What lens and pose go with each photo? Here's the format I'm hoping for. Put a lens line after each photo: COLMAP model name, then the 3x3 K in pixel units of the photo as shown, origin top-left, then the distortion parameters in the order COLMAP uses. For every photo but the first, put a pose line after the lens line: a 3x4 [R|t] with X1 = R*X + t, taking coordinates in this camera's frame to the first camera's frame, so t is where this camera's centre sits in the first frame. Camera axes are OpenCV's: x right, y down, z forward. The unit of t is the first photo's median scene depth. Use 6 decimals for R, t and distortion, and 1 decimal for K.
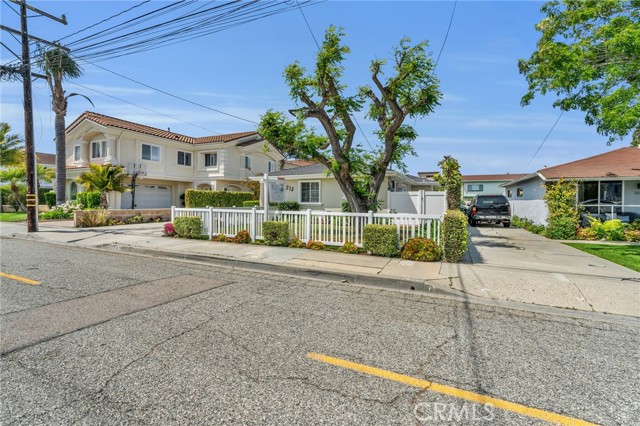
lens RADIAL K [[290.5, 0, 320.0], [0, 290.5, 213.0], [0, 0, 1]] dist [-0.004926, -0.000194]
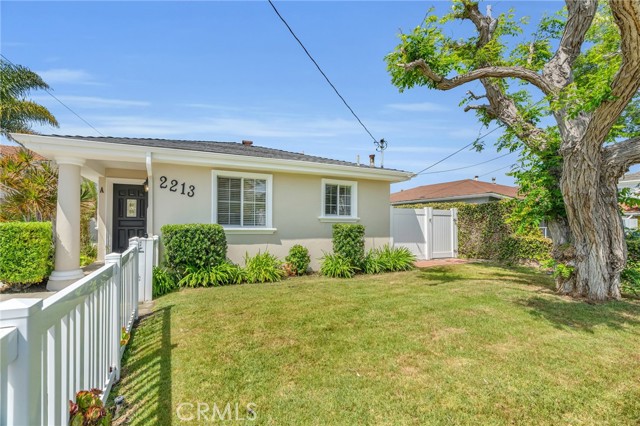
lens RADIAL K [[290.9, 0, 315.1], [0, 290.9, 219.1], [0, 0, 1]] dist [-0.007172, 0.000089]
pose [[0.639116, 0.008695, 0.769061, -0.216846], [0.028639, 0.998974, -0.035095, -0.022366], [-0.768577, 0.044455, 0.638211, 0.499532]]
